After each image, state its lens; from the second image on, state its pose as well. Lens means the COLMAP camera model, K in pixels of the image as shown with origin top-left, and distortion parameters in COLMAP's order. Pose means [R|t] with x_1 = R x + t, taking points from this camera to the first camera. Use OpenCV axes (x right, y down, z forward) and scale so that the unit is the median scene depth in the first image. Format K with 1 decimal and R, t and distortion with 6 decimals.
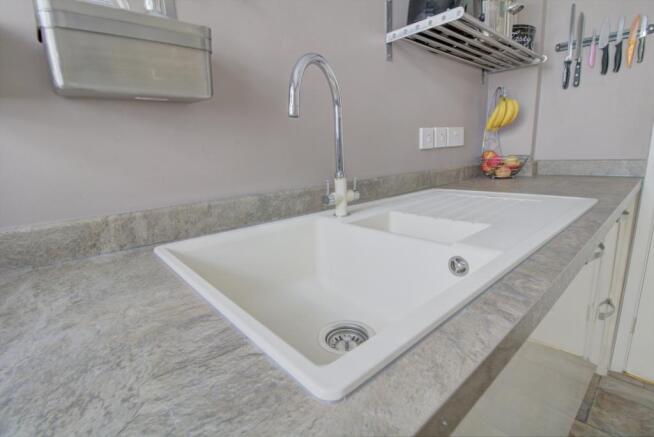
lens RADIAL K [[301.6, 0, 327.0], [0, 301.6, 218.5], [0, 0, 1]] dist [-0.023877, -0.000481]
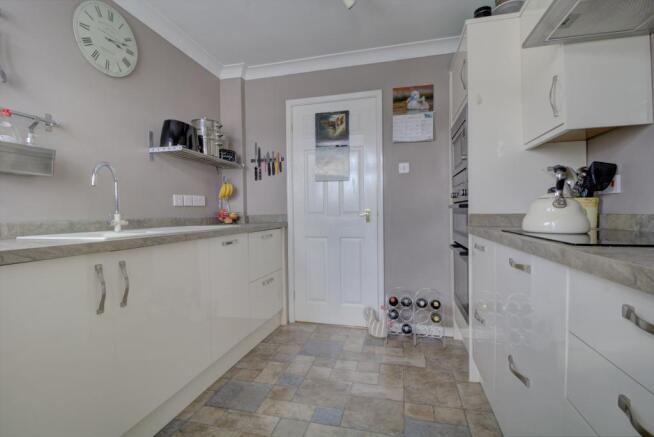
lens RADIAL K [[301.6, 0, 327.0], [0, 301.6, 218.5], [0, 0, 1]] dist [-0.023877, -0.000481]
pose [[0.823703, 0.025481, 0.566448, 0.043688], [0.096877, 0.977977, -0.184868, 0.264289], [-0.558684, 0.207152, 0.803094, -0.940875]]
